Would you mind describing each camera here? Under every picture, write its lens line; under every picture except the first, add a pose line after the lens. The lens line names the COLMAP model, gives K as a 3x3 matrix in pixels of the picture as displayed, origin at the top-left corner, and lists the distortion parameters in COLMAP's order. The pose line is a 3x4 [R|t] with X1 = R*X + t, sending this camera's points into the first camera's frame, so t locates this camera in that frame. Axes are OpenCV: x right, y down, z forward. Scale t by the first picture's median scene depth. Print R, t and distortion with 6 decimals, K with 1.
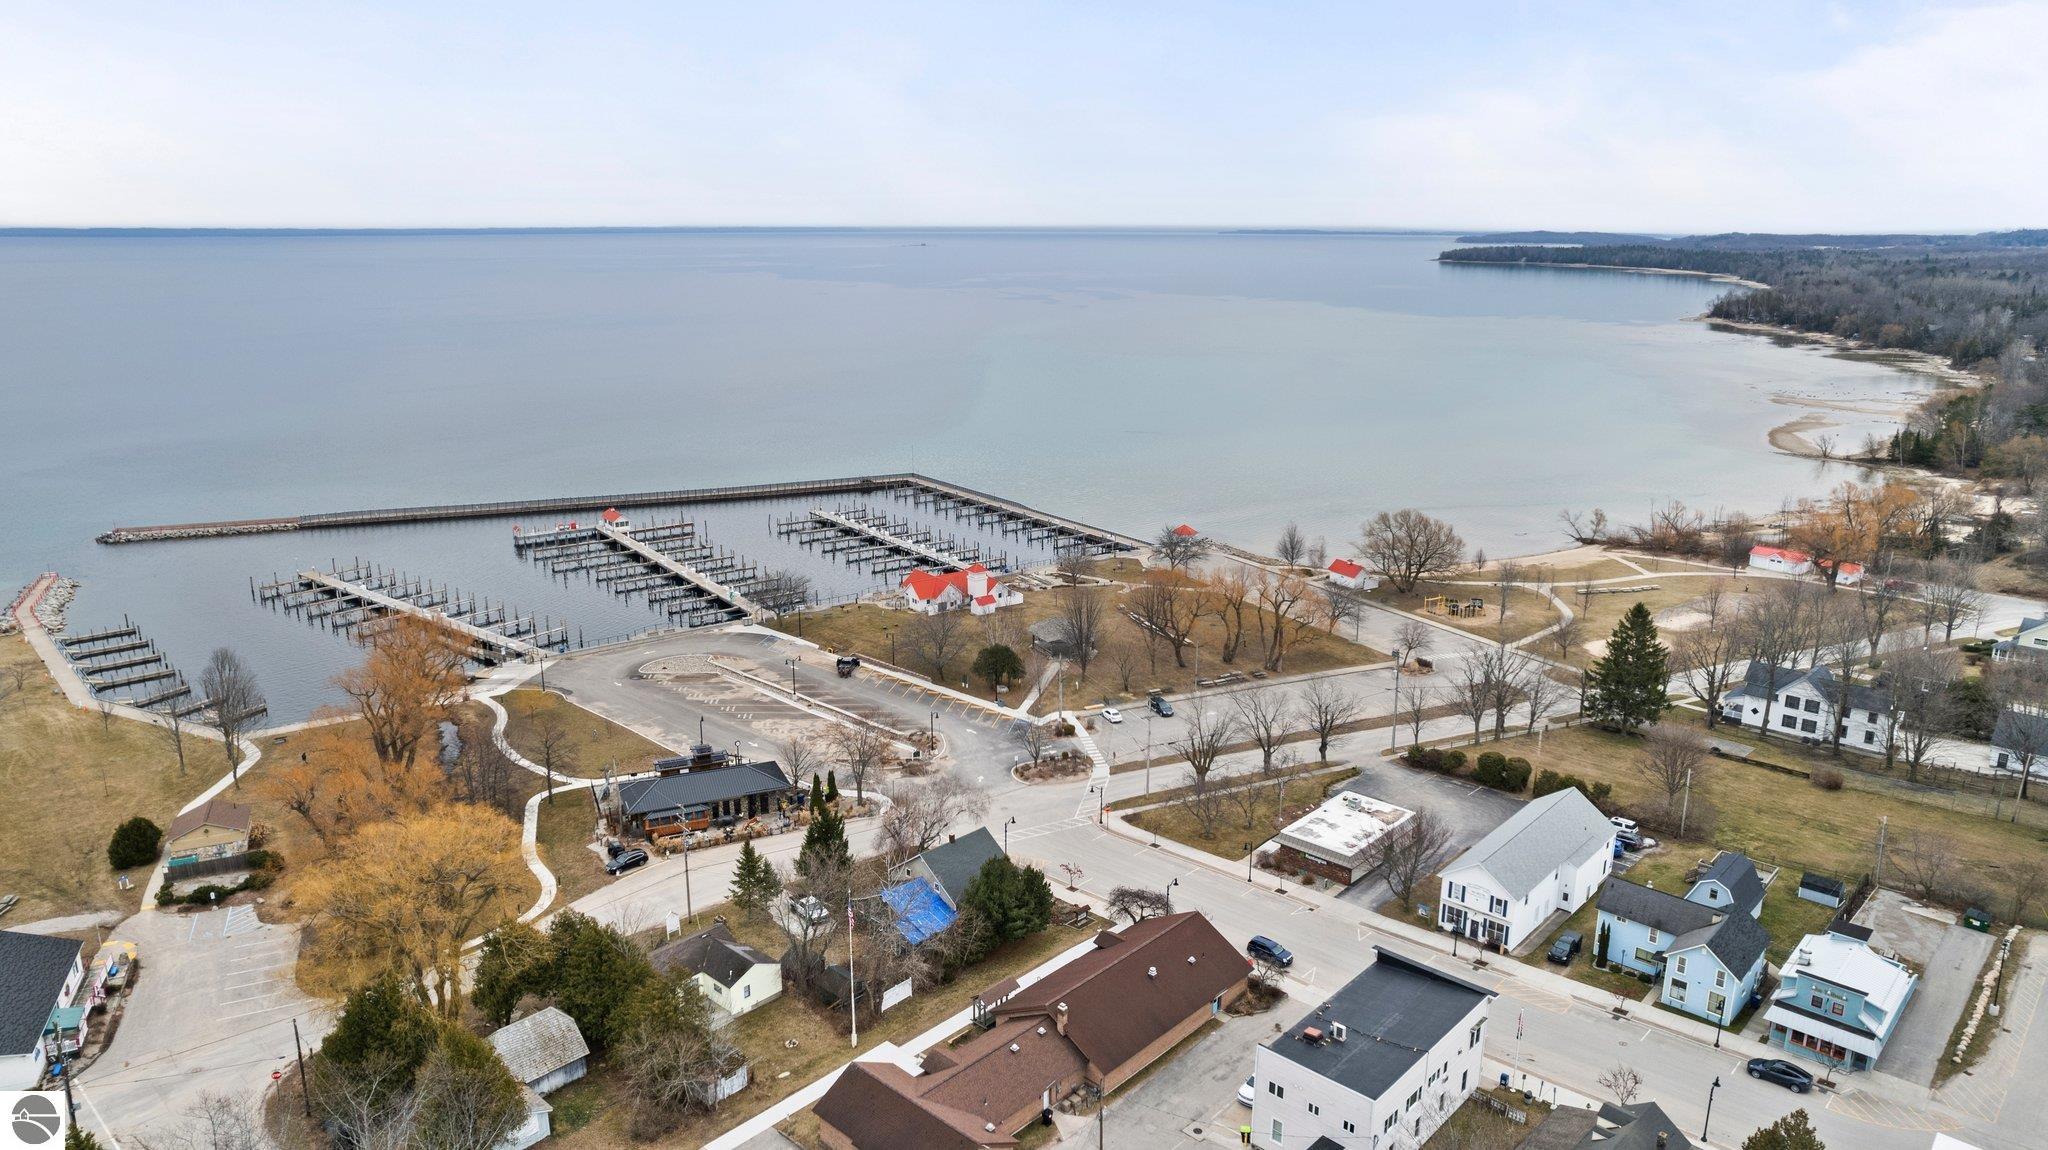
lens RADIAL K [[1367.5, 0, 1017.2], [0, 1367.5, 598.0], [0, 0, 1]] dist [-0.093539, 0.103637]
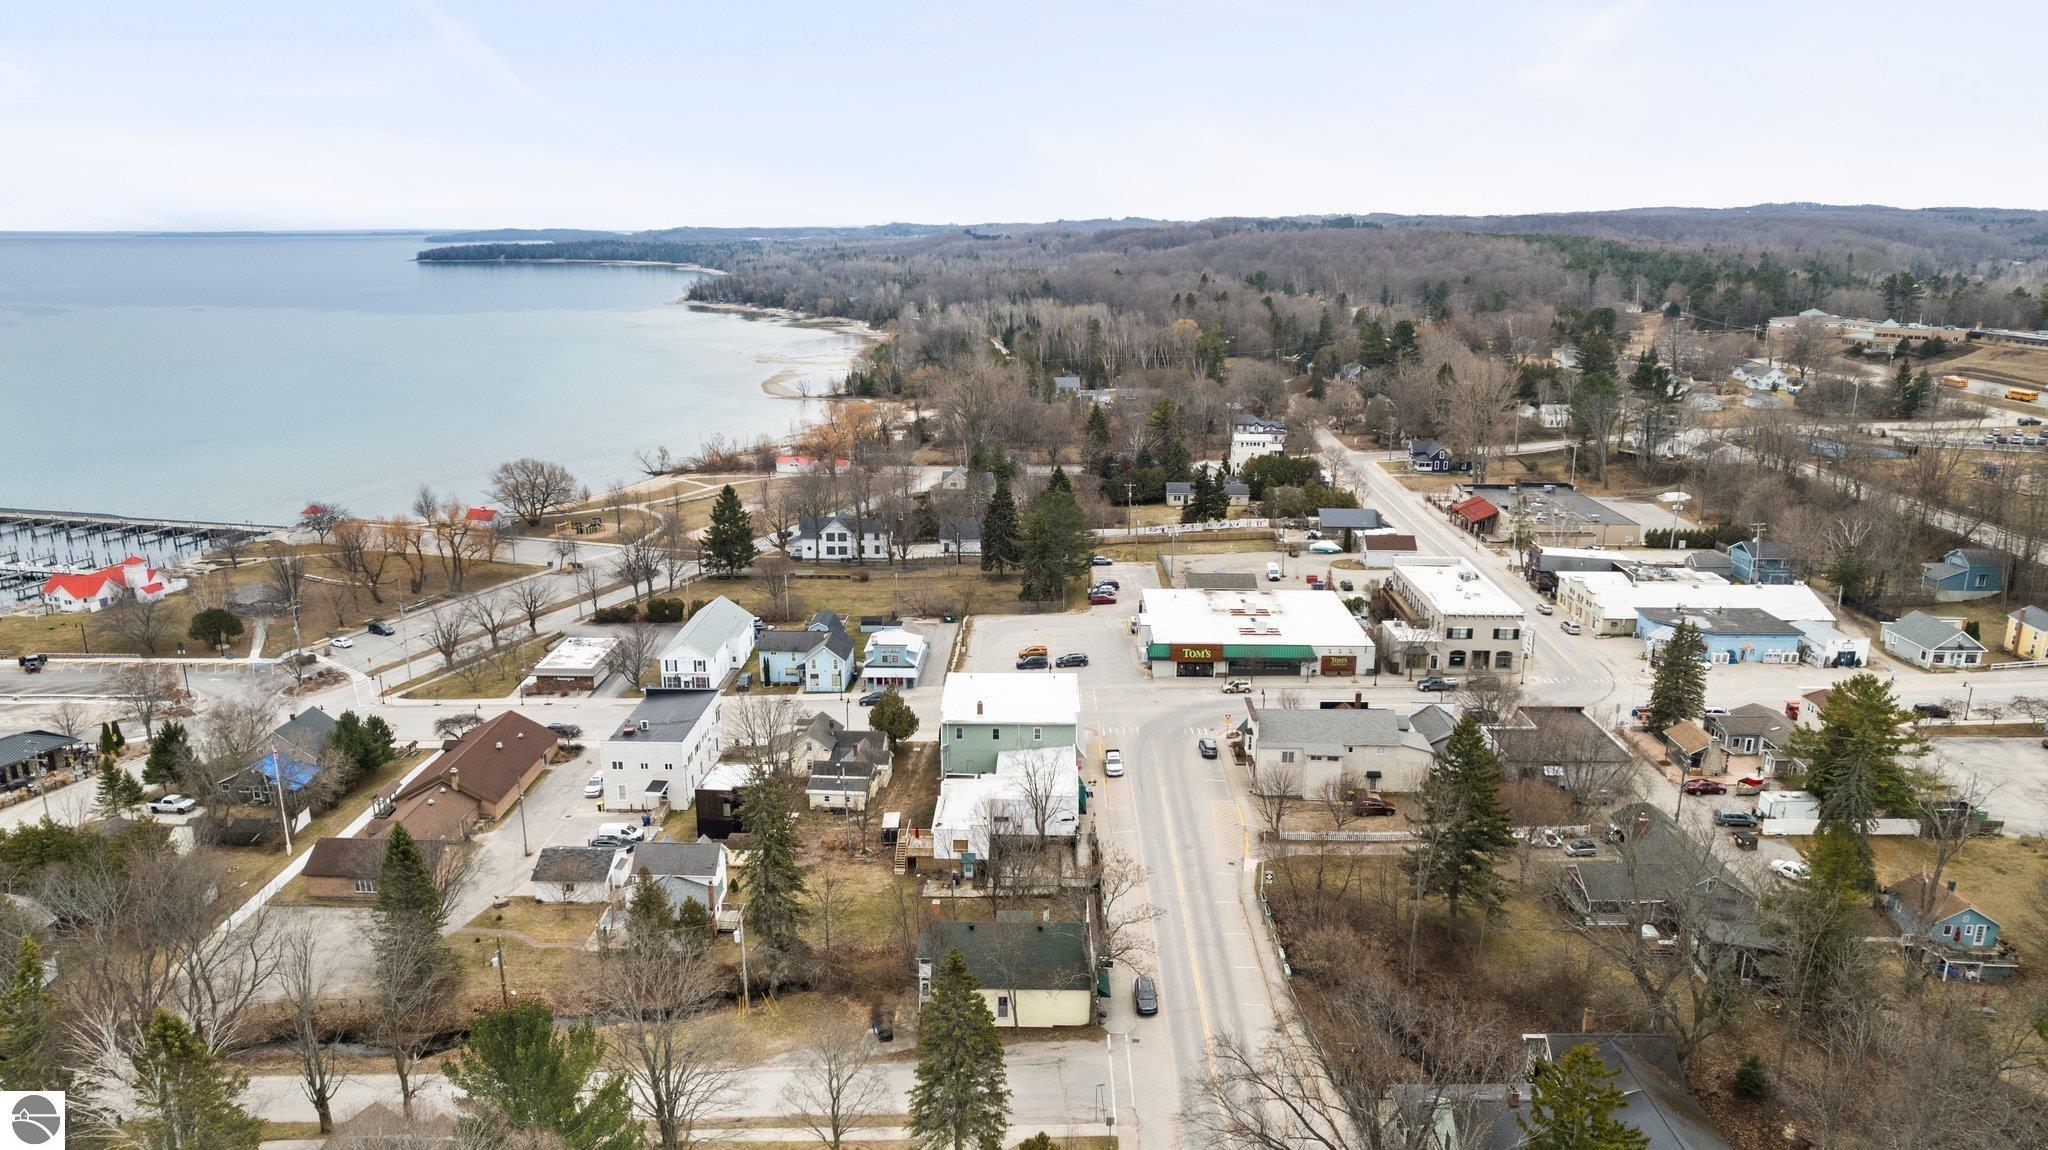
lens RADIAL K [[1367.5, 0, 1017.2], [0, 1367.5, 598.0], [0, 0, 1]] dist [-0.093539, 0.103637]
pose [[0.755833, -0.174667, 0.631037, -0.192863], [0.173753, 0.982714, 0.063894, 0.066036], [-0.631290, 0.061352, 0.773117, -0.249437]]
